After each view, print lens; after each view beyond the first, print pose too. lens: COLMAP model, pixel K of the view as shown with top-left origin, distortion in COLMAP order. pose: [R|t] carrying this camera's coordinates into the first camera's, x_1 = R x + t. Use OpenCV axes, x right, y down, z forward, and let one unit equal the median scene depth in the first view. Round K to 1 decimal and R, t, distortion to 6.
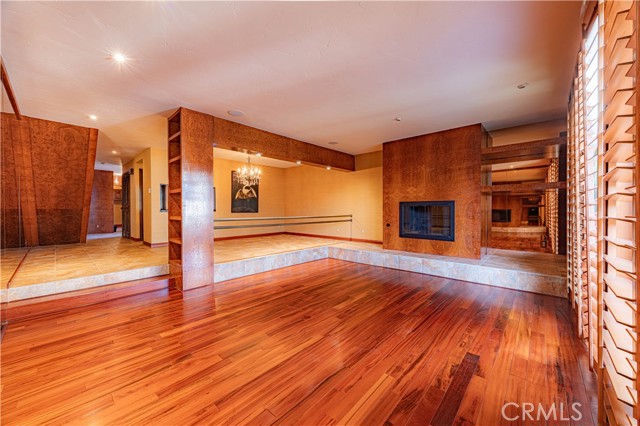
lens RADIAL K [[237.4, 0, 322.6], [0, 237.4, 210.8], [0, 0, 1]] dist [0.001014, 0.000079]
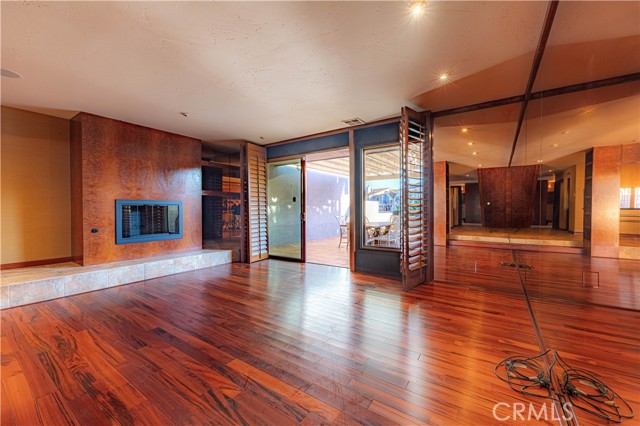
lens RADIAL K [[261.8, 0, 321.3], [0, 261.8, 212.9], [0, 0, 1]] dist [0.000904, 0.000136]
pose [[0.147655, 0.031143, -0.988549, 0.529189], [-0.018234, 0.999420, 0.028762, 0.005507], [0.988871, 0.013779, 0.148137, -0.640681]]
